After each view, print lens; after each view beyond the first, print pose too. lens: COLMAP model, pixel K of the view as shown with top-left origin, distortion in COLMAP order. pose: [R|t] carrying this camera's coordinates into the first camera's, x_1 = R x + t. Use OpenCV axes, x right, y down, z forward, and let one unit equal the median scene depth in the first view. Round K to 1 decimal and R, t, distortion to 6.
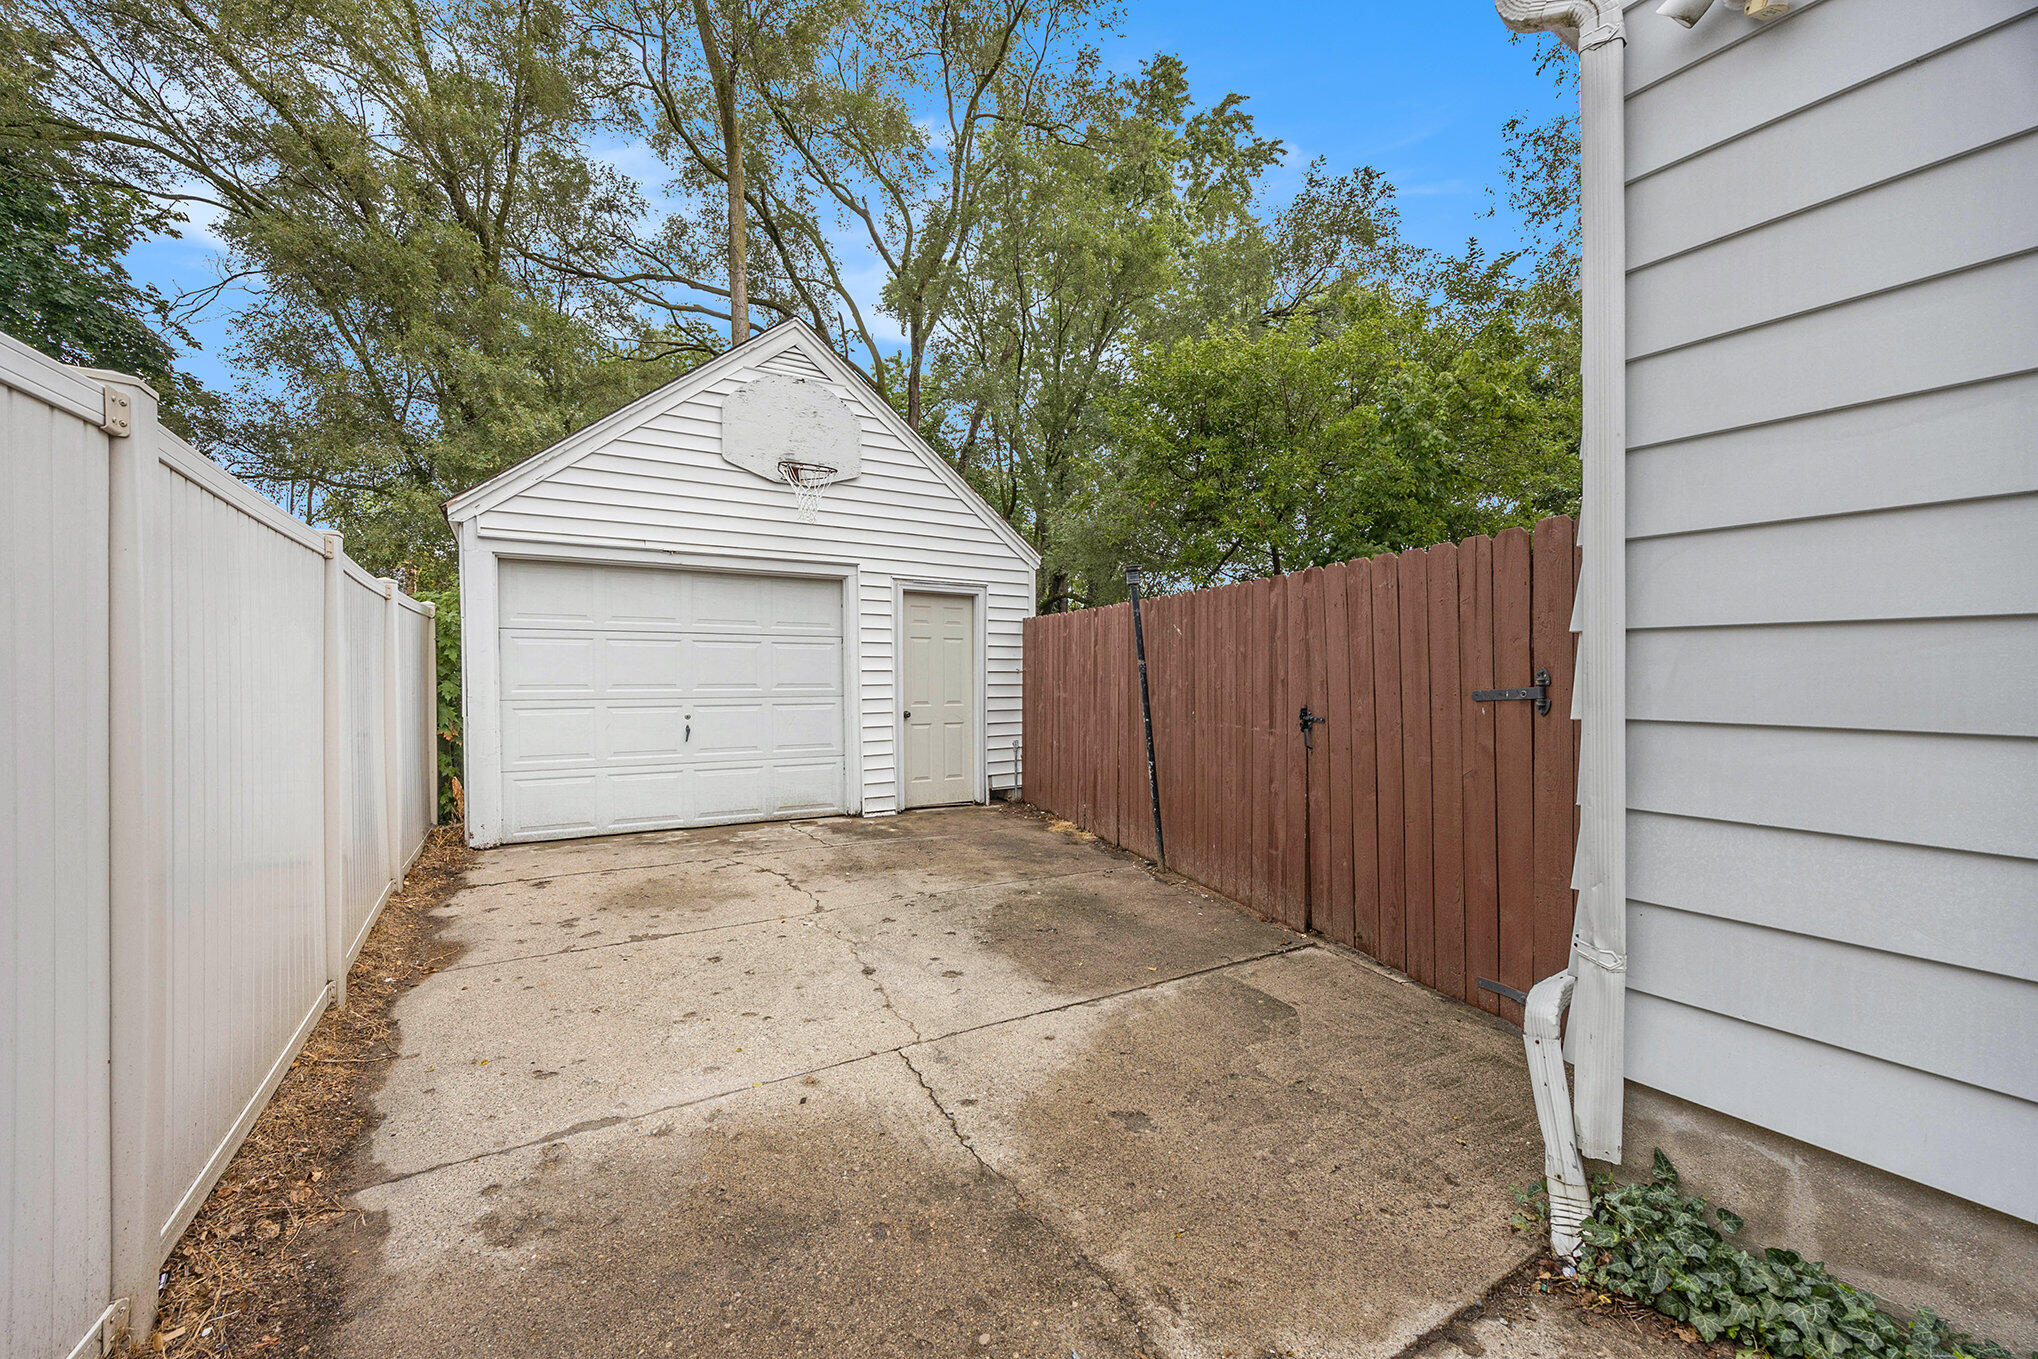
lens RADIAL K [[823.8, 0, 998.9], [0, 823.8, 700.2], [0, 0, 1]] dist [-0.000246, -0.000033]
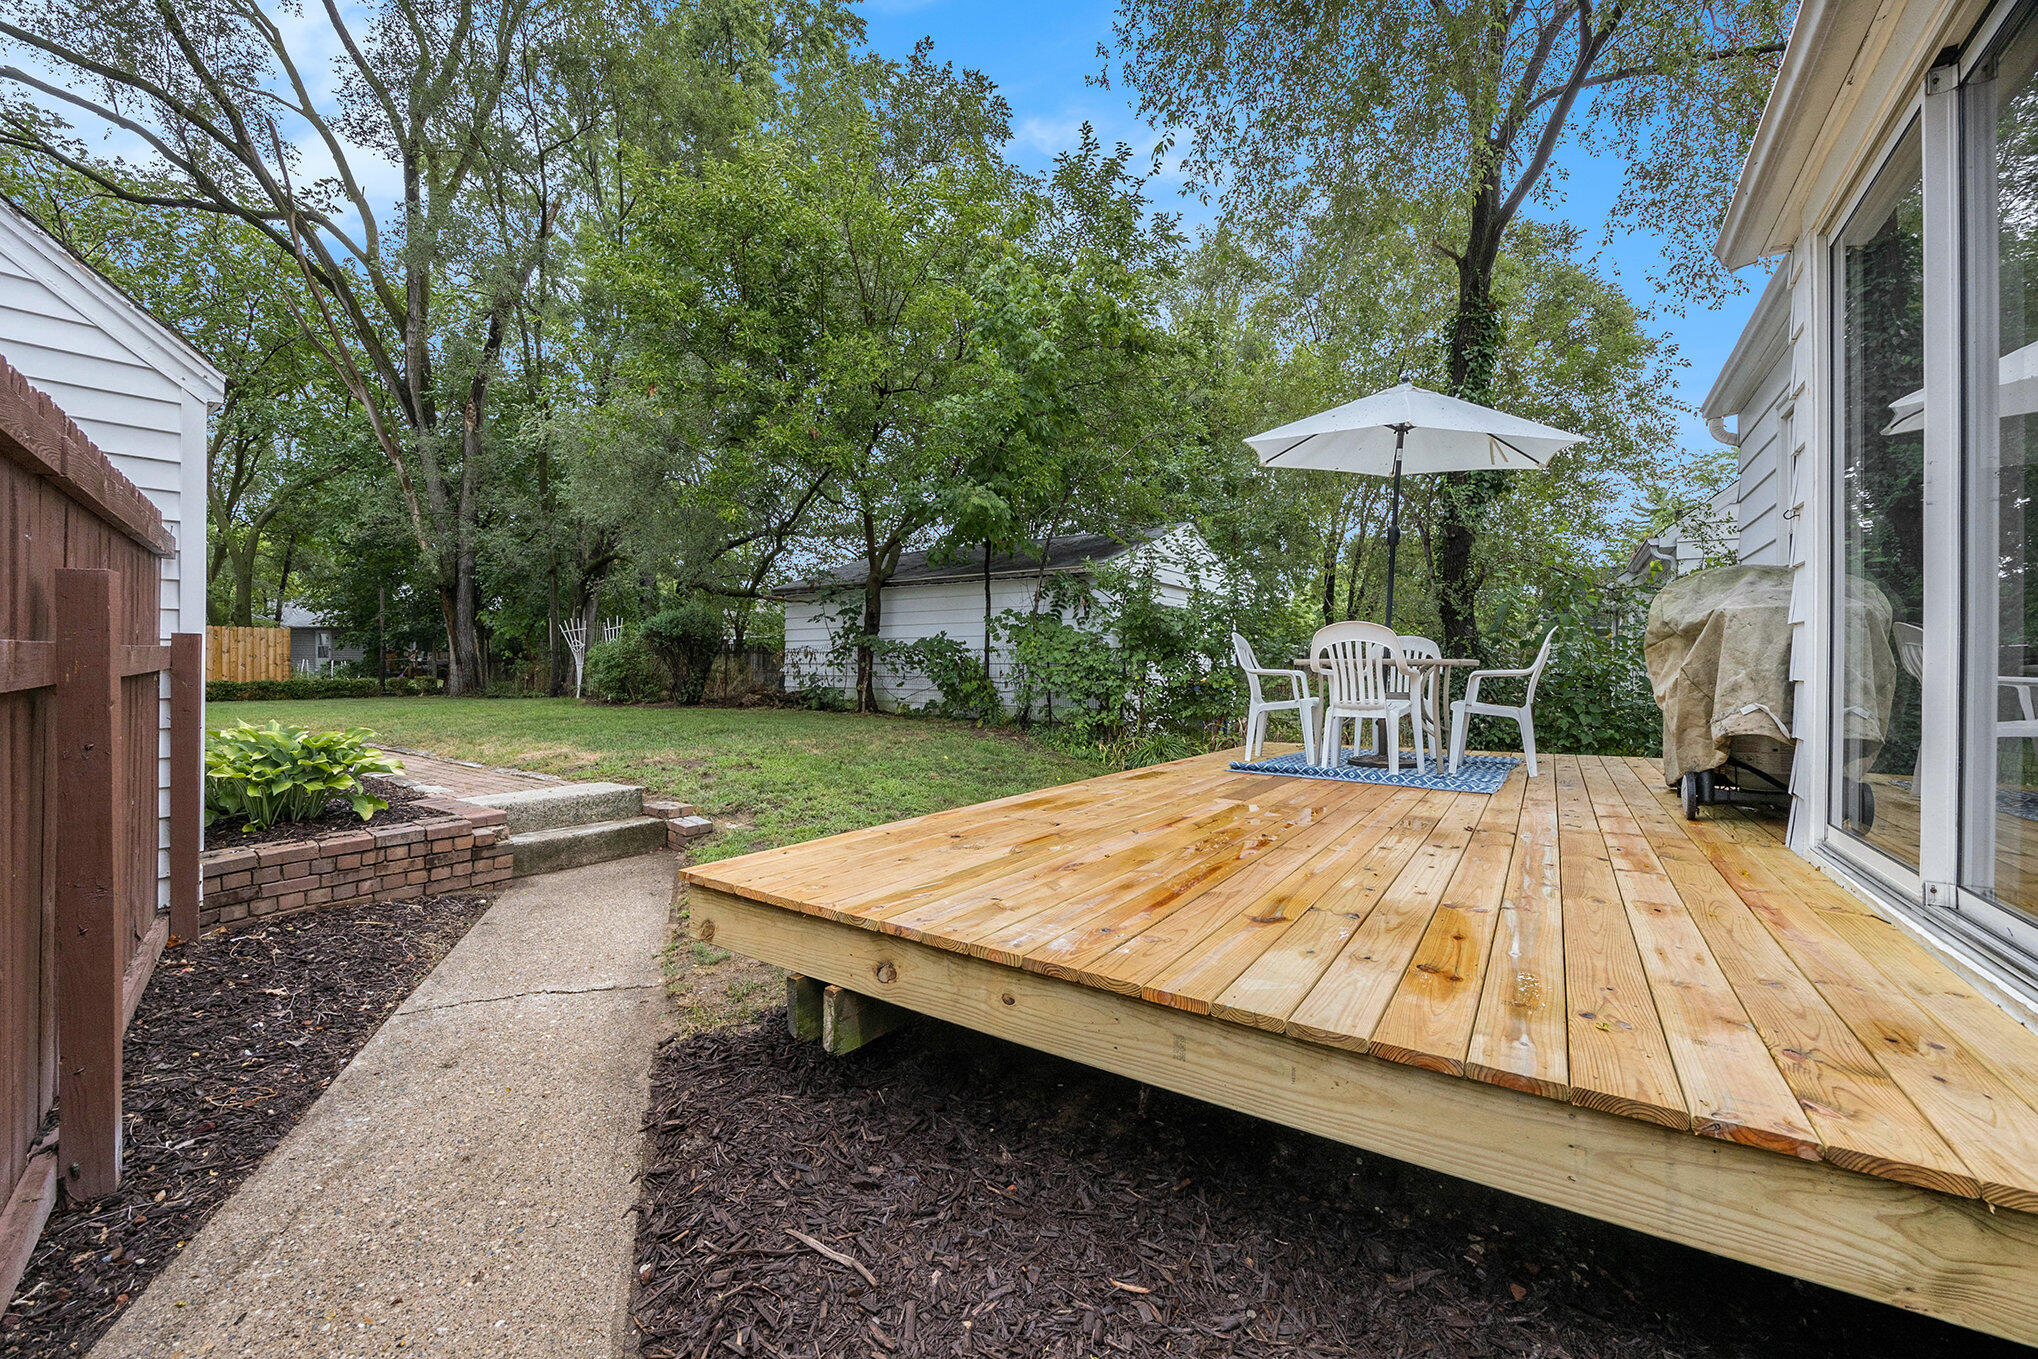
lens RADIAL K [[812.4, 0, 1008.0], [0, 812.4, 670.7], [0, 0, 1]] dist [-0.001427, -0.000221]
pose [[0.911725, 0.004322, 0.410777, 0.091098], [0.004798, 0.999764, -0.021167, -0.002928], [-0.410772, 0.021269, 0.911490, 0.161319]]
